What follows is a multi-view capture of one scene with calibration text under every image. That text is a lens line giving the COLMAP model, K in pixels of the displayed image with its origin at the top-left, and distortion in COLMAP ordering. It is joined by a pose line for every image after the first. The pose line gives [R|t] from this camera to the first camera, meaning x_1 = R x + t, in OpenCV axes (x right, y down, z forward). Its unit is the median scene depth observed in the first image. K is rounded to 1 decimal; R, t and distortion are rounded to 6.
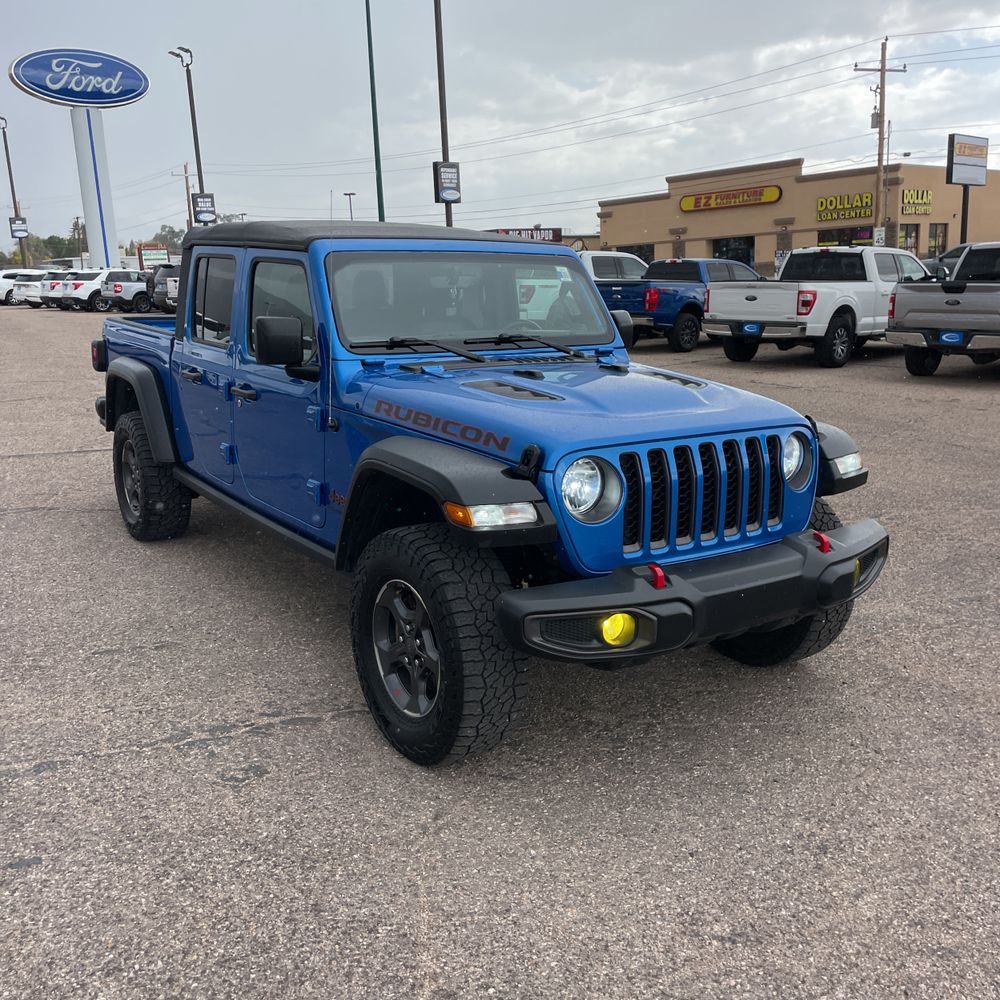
lens RADIAL K [[1020.4, 0, 558.0], [0, 1020.4, 498.9], [0, 0, 1]] dist [0.084944, -0.081282]
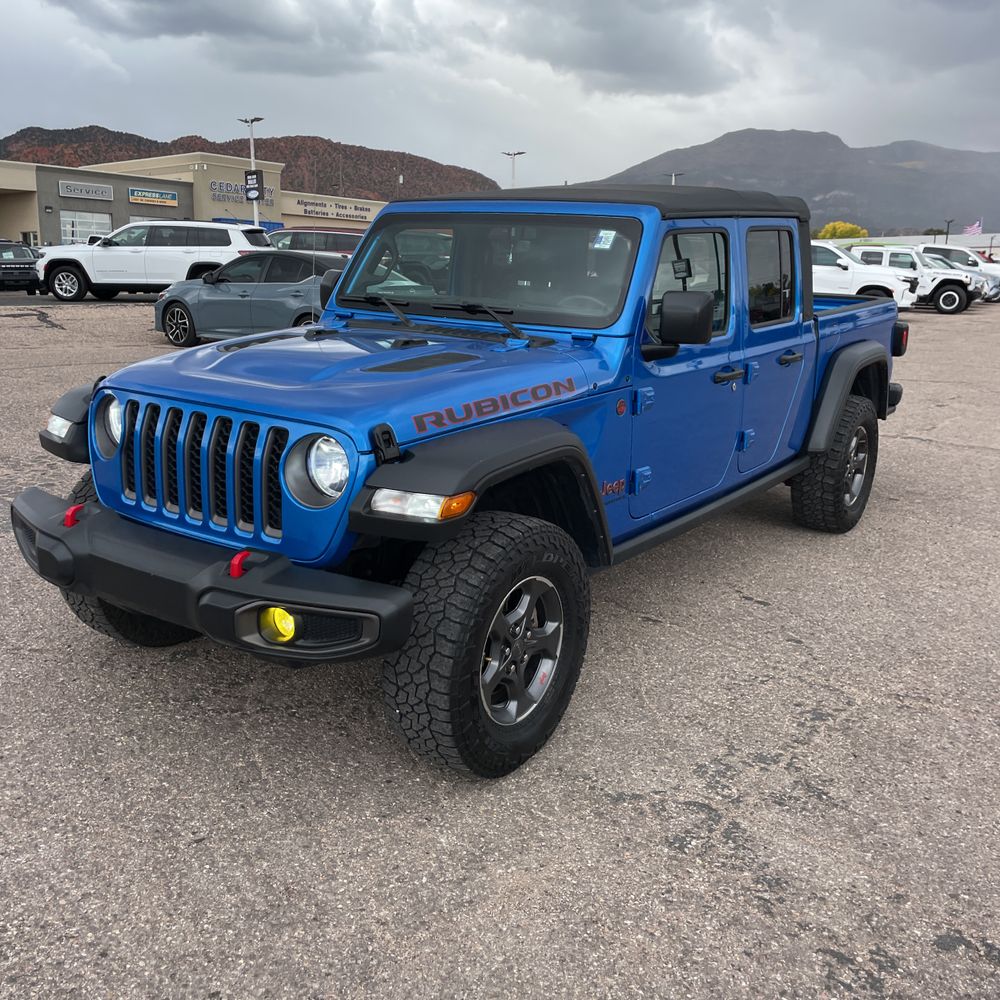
lens RADIAL K [[1074.3, 0, 516.9], [0, 1074.3, 499.1], [0, 0, 1]] dist [0.101246, -0.154061]
pose [[0.316597, 0.226216, -0.921191, 0.809131], [-0.229332, 0.960591, 0.157074, -0.139637], [0.920420, 0.161529, 0.355999, 0.660854]]
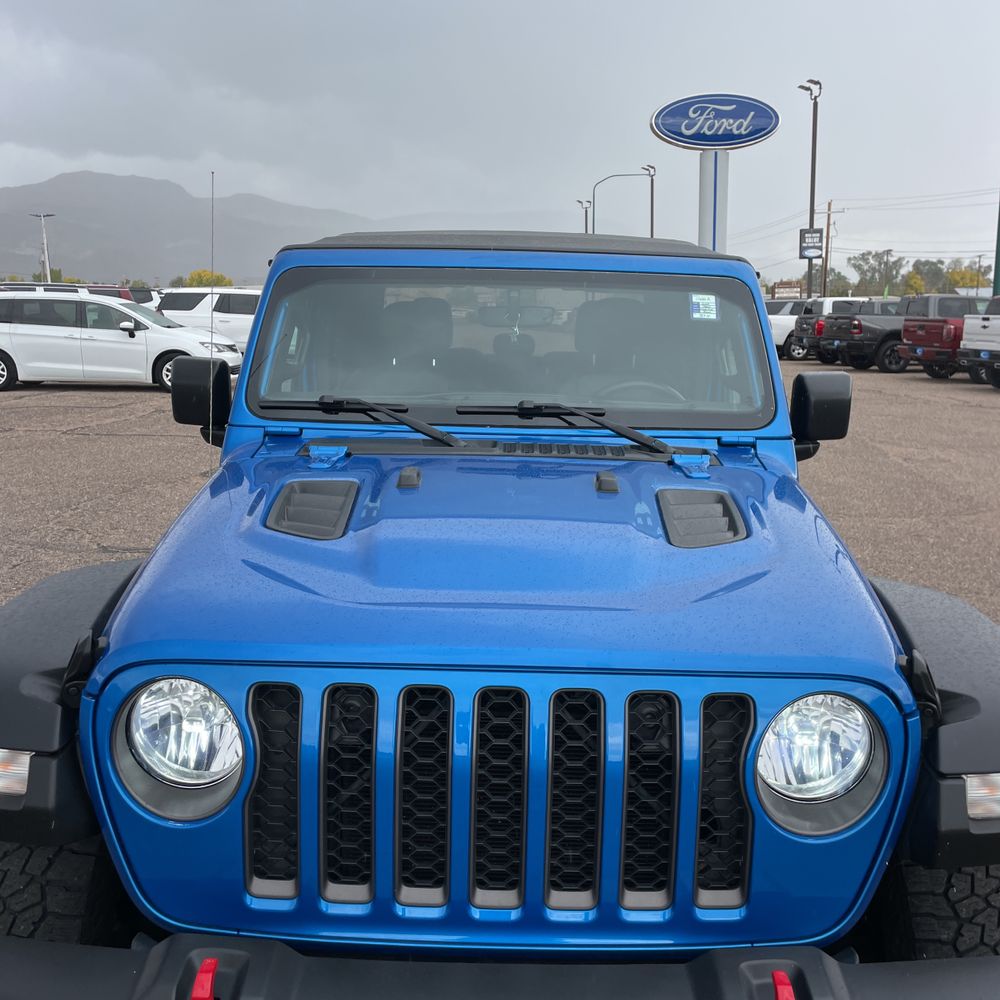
lens RADIAL K [[1052.9, 0, 539.3], [0, 1052.9, 497.5], [0, 0, 1]] dist [0.098679, -0.156627]
pose [[0.812774, 0.117390, -0.570630, 0.287938], [-0.141569, 0.989926, 0.002006, -0.097389], [0.565117, 0.079153, 0.821205, 0.450033]]
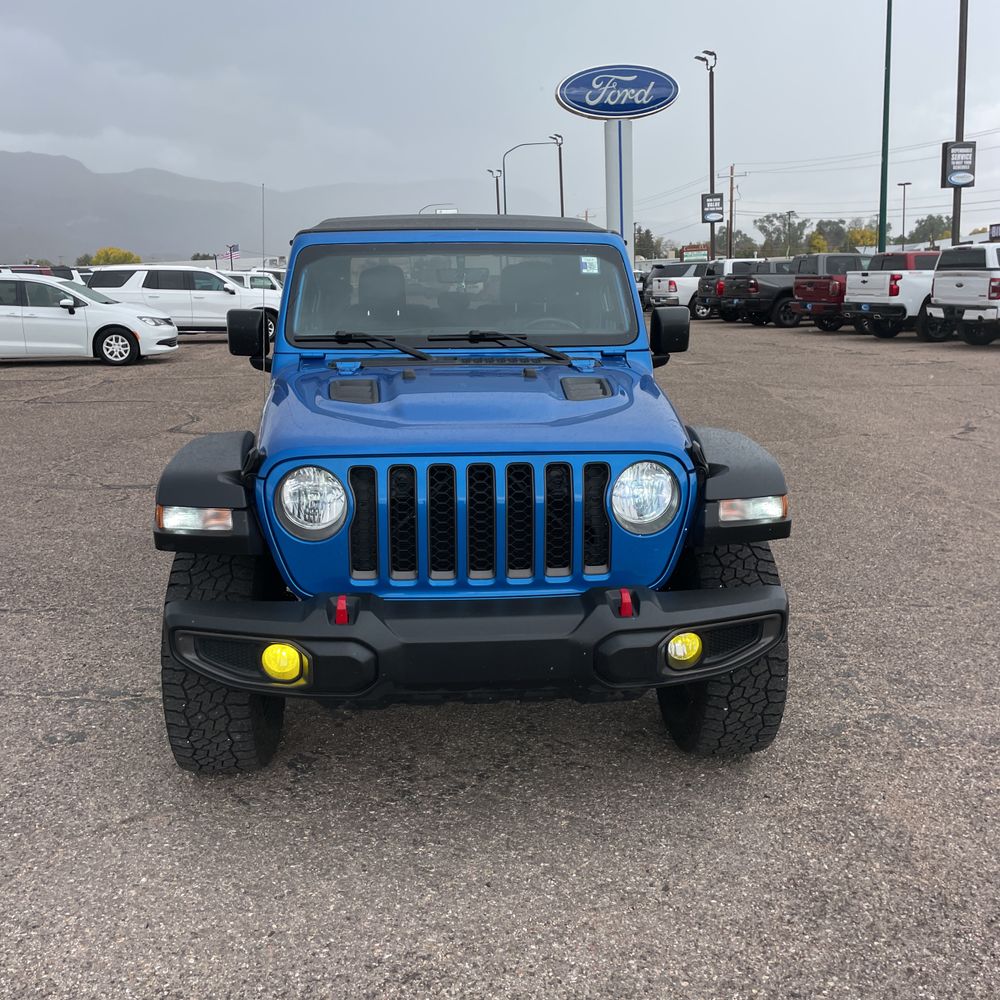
lens RADIAL K [[1052.9, 0, 539.3], [0, 1052.9, 497.5], [0, 0, 1]] dist [0.098679, -0.156627]
pose [[0.856423, 0.097469, -0.506991, 0.445512], [-0.100408, 0.994711, 0.021621, -0.035758], [0.506417, 0.032389, 0.861680, 0.200217]]
